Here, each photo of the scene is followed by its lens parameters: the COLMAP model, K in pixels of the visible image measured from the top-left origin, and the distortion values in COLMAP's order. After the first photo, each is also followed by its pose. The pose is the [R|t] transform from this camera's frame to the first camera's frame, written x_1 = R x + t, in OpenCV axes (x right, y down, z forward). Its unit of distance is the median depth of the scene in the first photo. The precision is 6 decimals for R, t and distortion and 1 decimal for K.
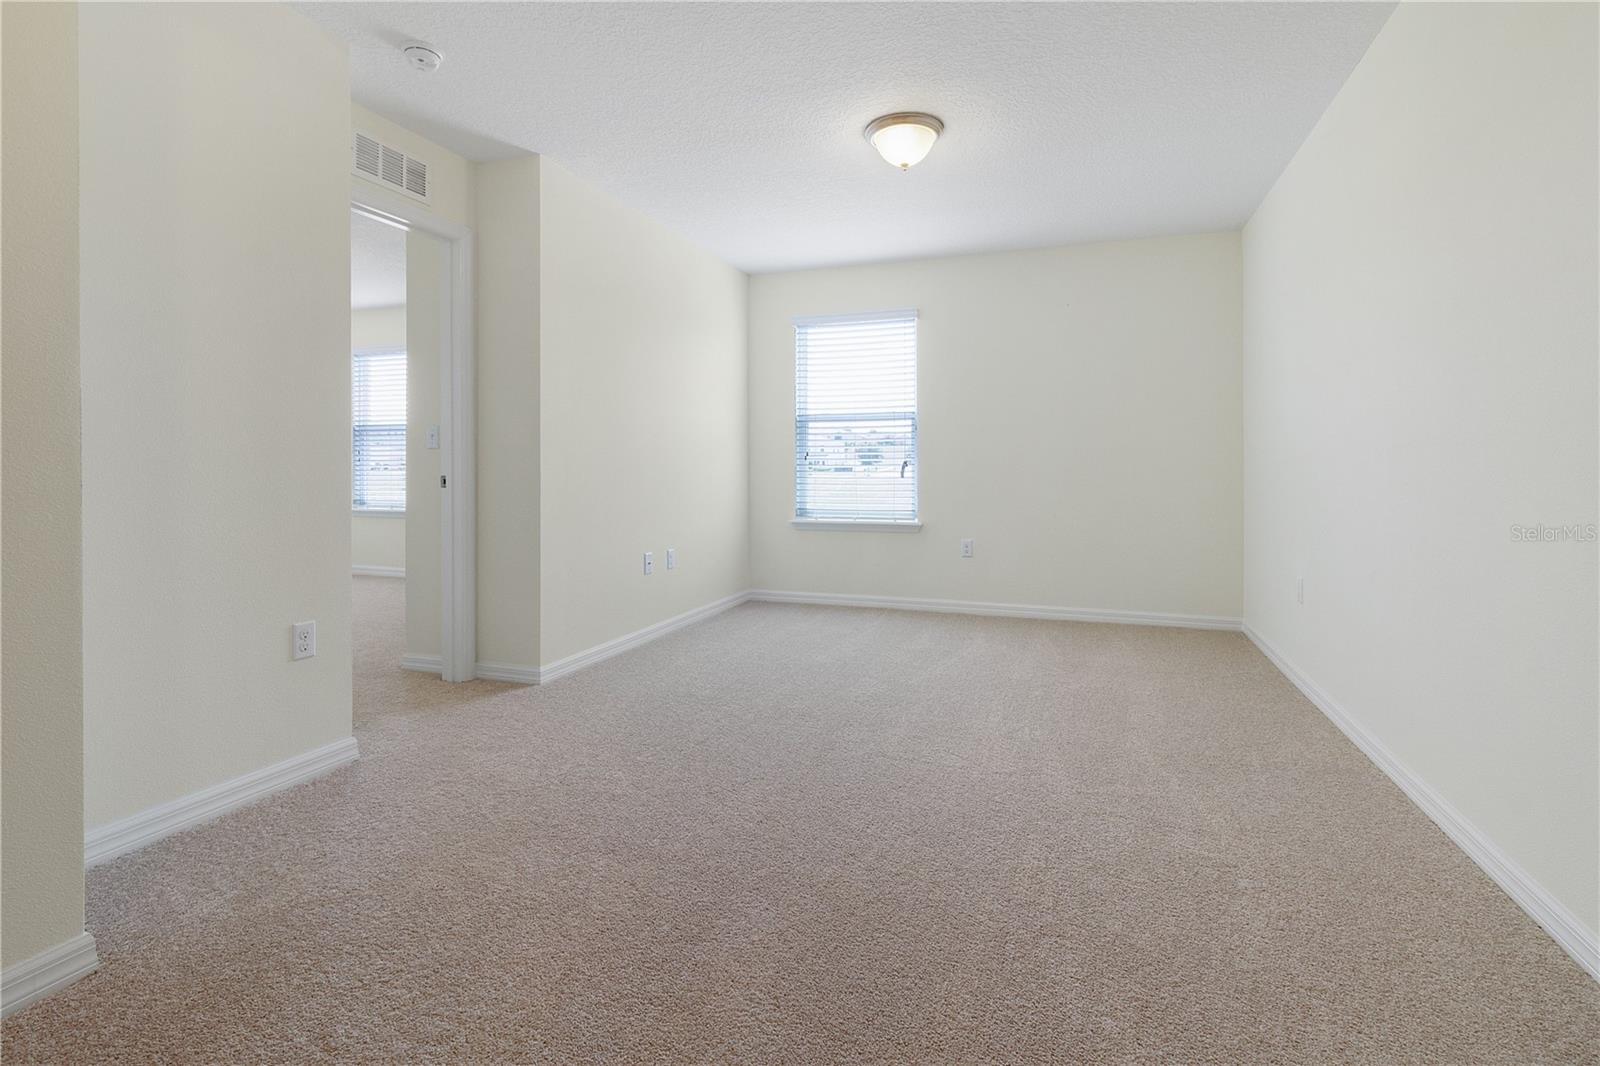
lens RADIAL K [[747.9, 0, 828.8], [0, 747.9, 478.1], [0, 0, 1]] dist [0.001305, 0.000311]
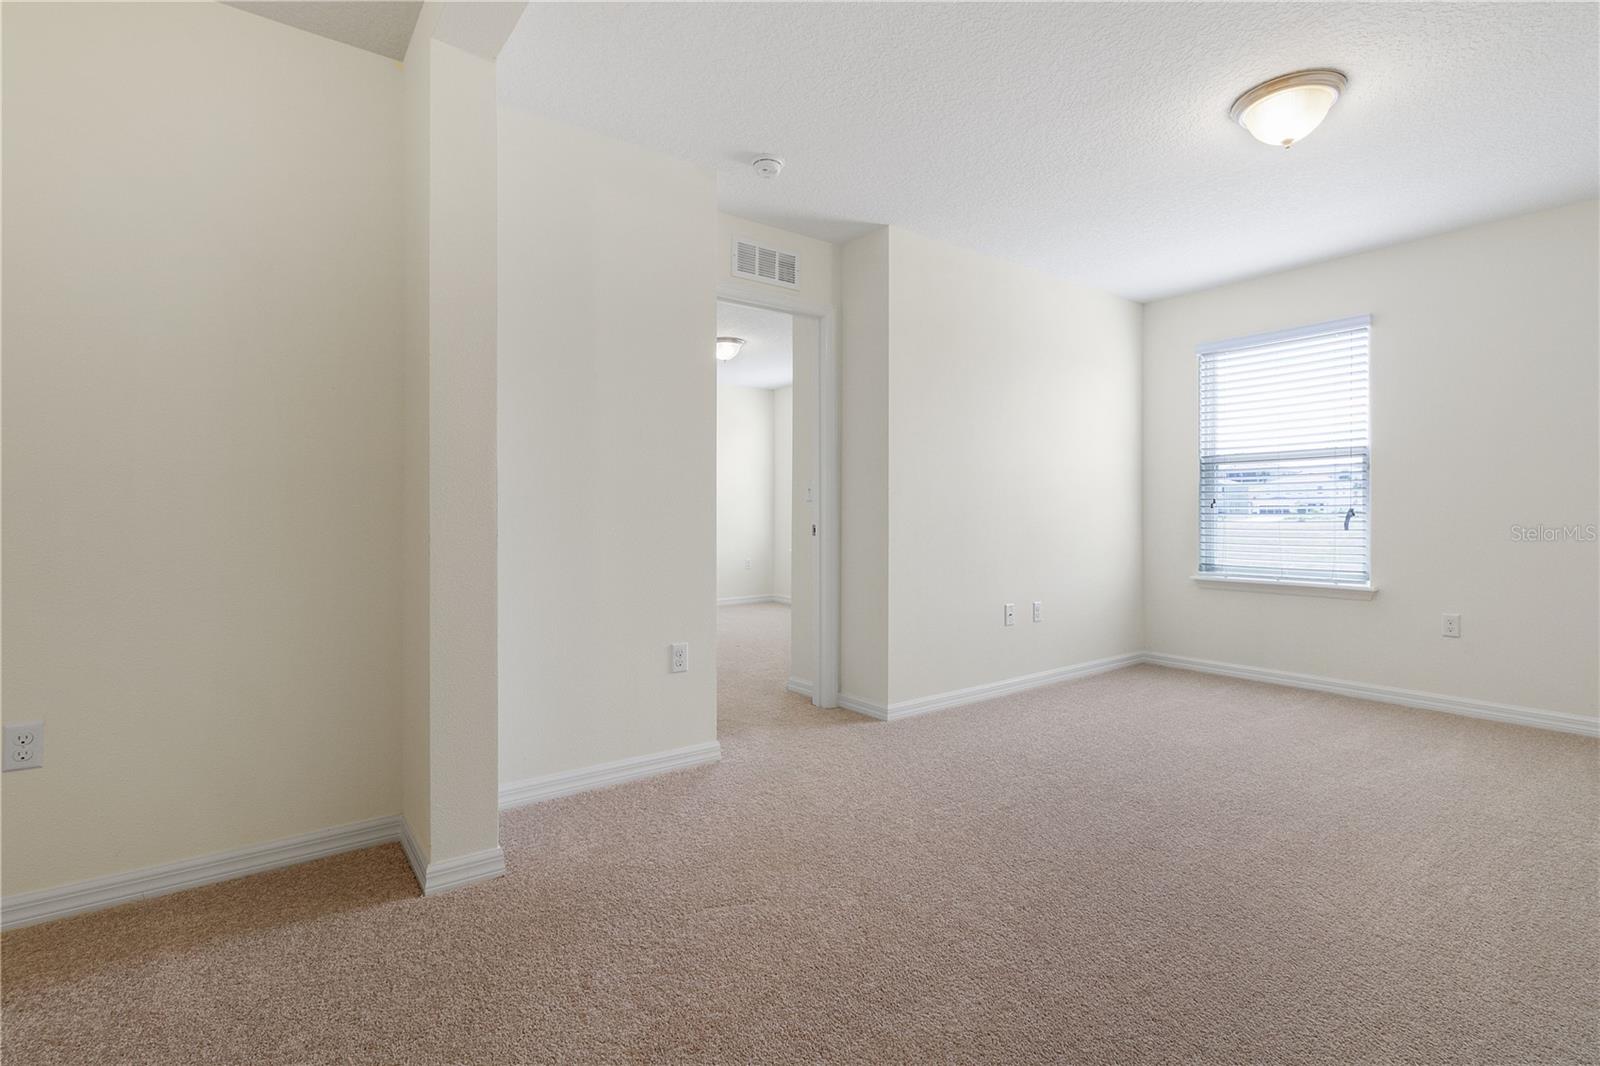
lens RADIAL K [[743.0, 0, 803.4], [0, 743.0, 526.1], [0, 0, 1]] dist [0.000170, 0.000436]
pose [[0.835538, 0.008703, -0.549364, 0.094740], [-0.007627, 0.999962, 0.004241, -0.006419], [0.549380, 0.000646, 0.835572, 0.045567]]
